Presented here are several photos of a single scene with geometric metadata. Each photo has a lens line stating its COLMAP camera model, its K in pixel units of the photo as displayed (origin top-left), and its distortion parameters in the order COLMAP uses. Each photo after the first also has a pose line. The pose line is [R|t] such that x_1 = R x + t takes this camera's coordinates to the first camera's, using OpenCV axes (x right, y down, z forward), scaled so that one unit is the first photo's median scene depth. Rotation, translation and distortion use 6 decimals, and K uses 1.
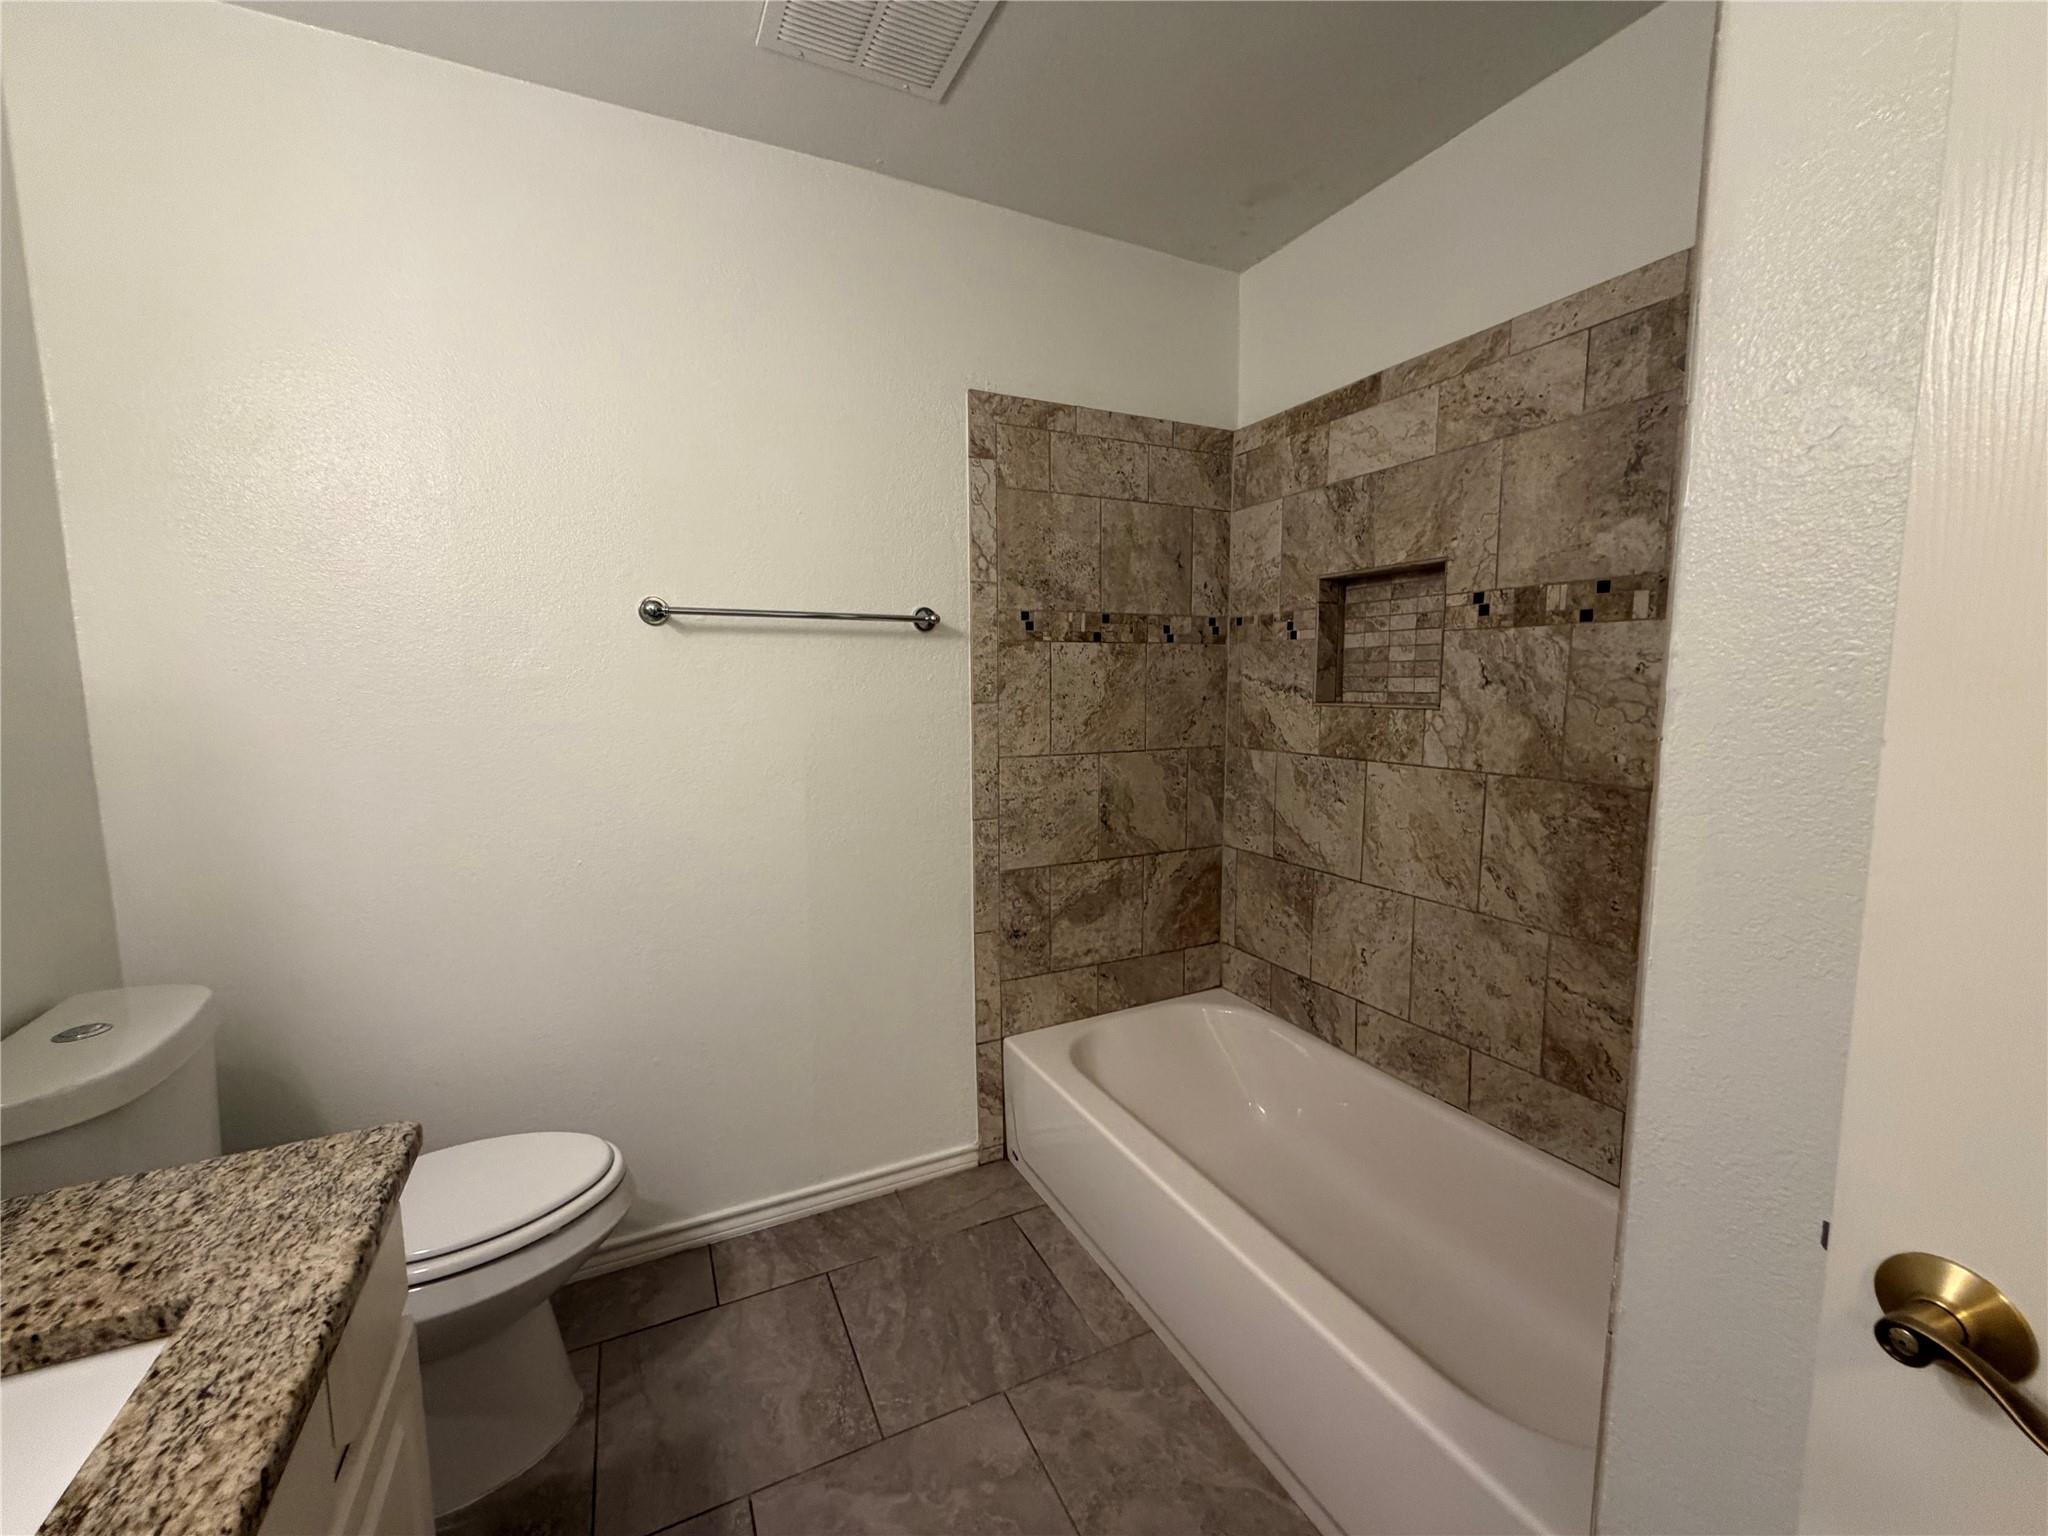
lens RADIAL K [[820.1, 0, 1023.4], [0, 820.1, 766.7], [0, 0, 1]] dist [0.001883, 0.000359]
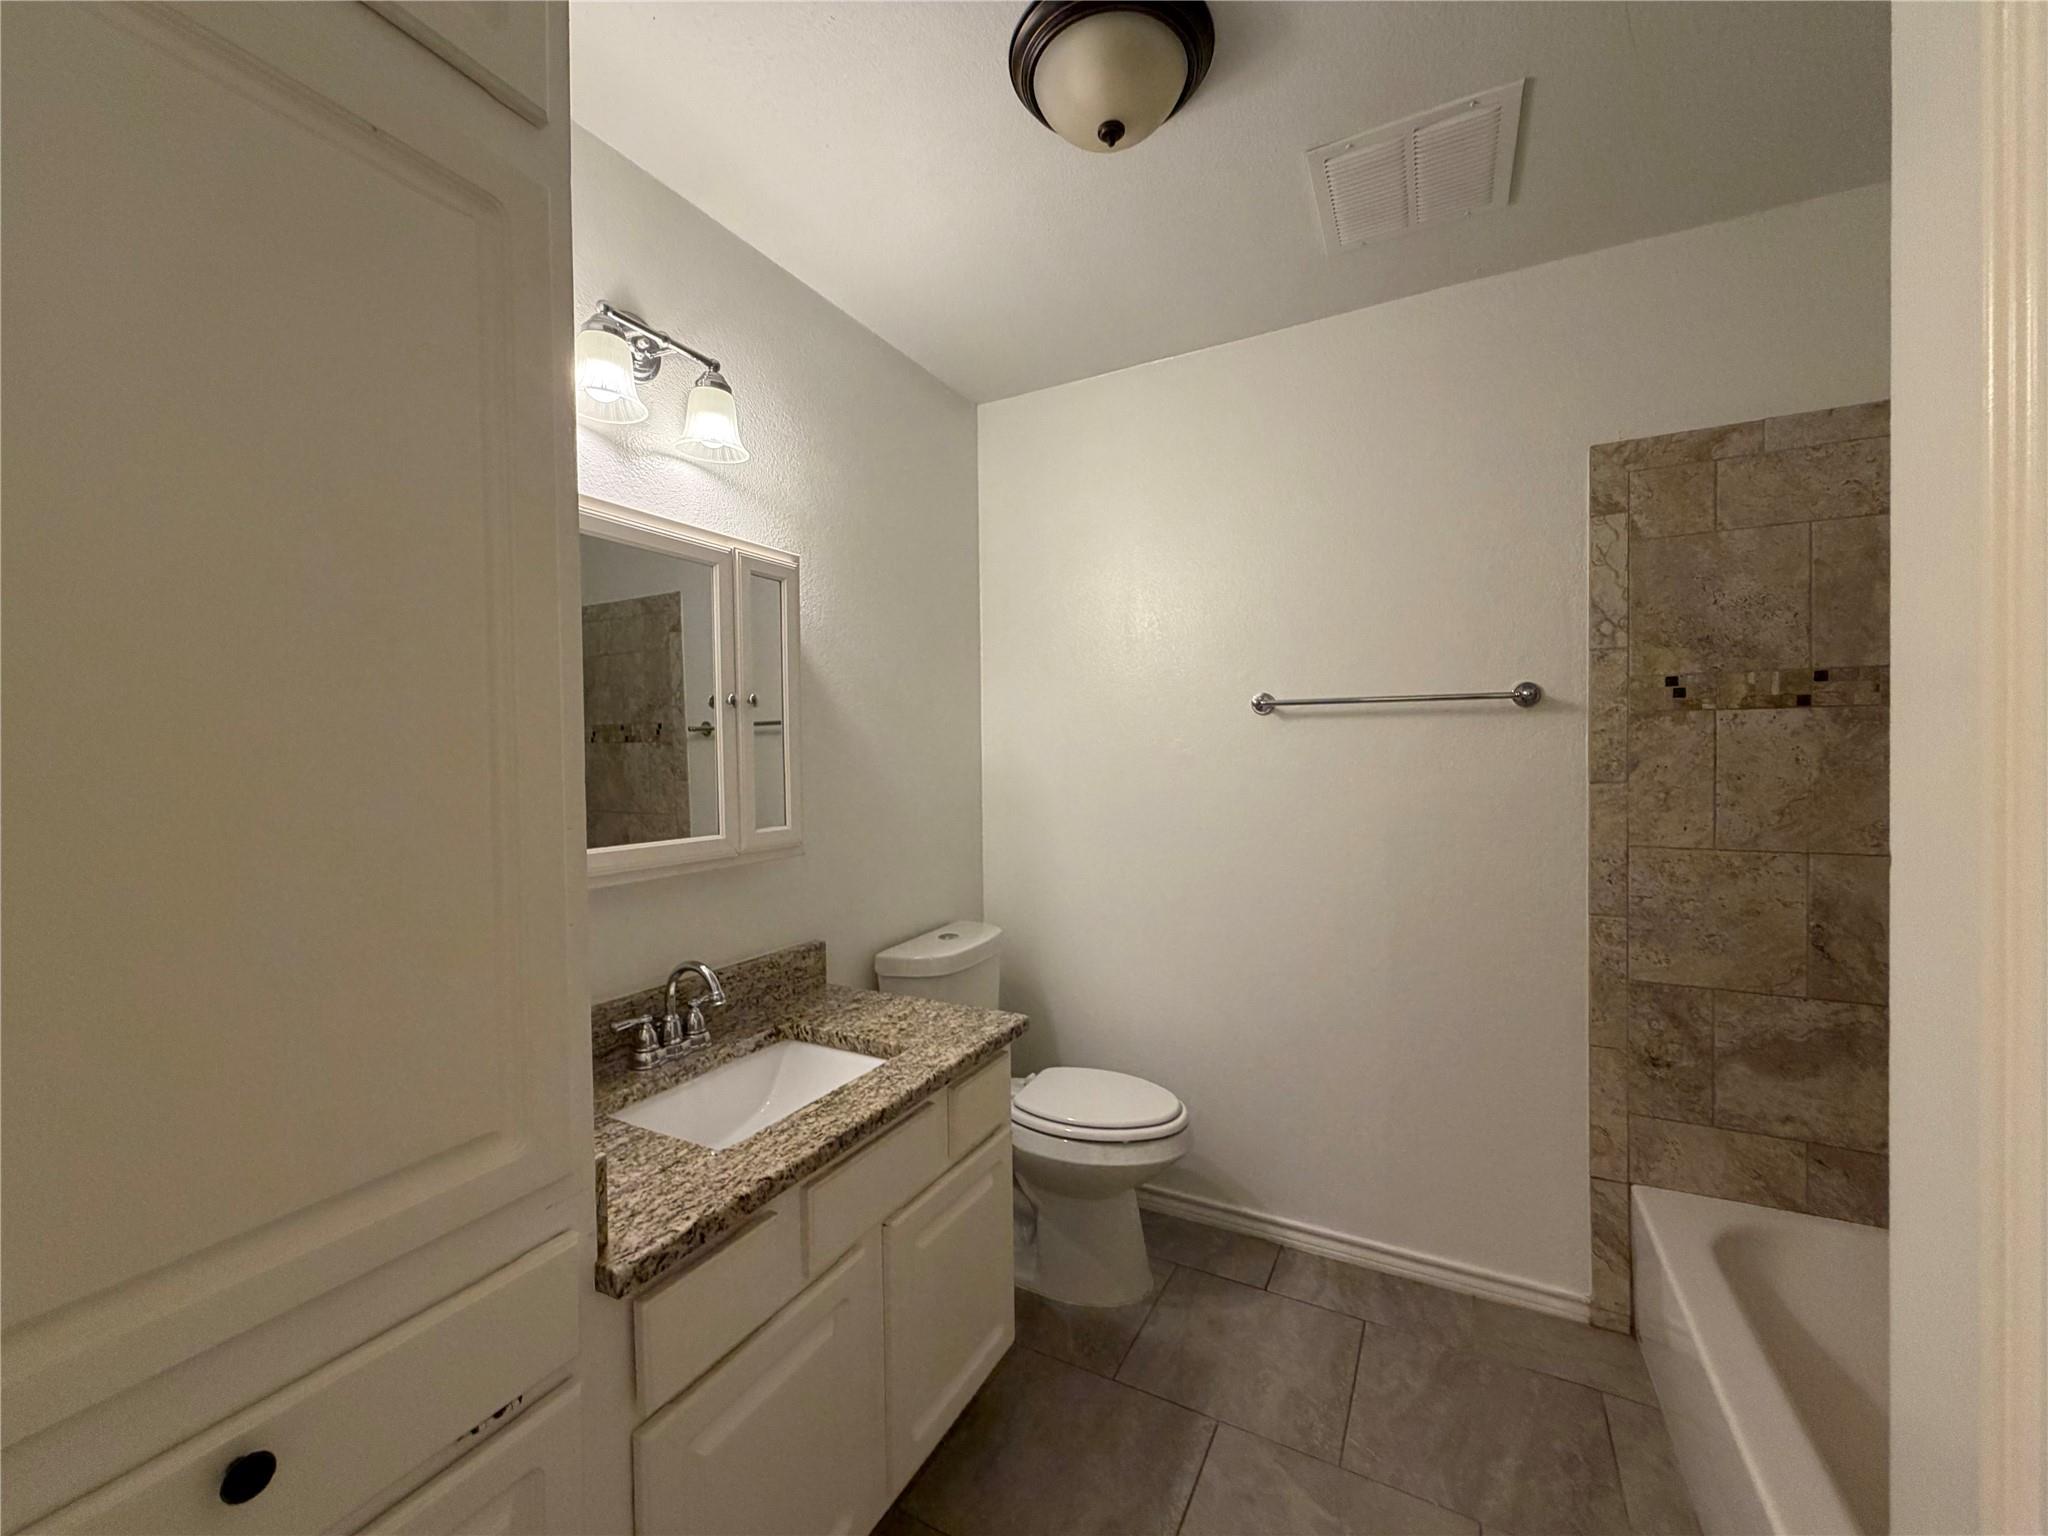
lens RADIAL K [[820.1, 0, 1024.3], [0, 820.1, 765.8], [0, 0, 1]] dist [0.001883, 0.000359]
pose [[0.592310, 0.007676, -0.805673, 0.292076], [-0.080402, 0.995526, -0.049625, -0.001372], [0.801688, 0.094171, 0.590278, -0.029638]]
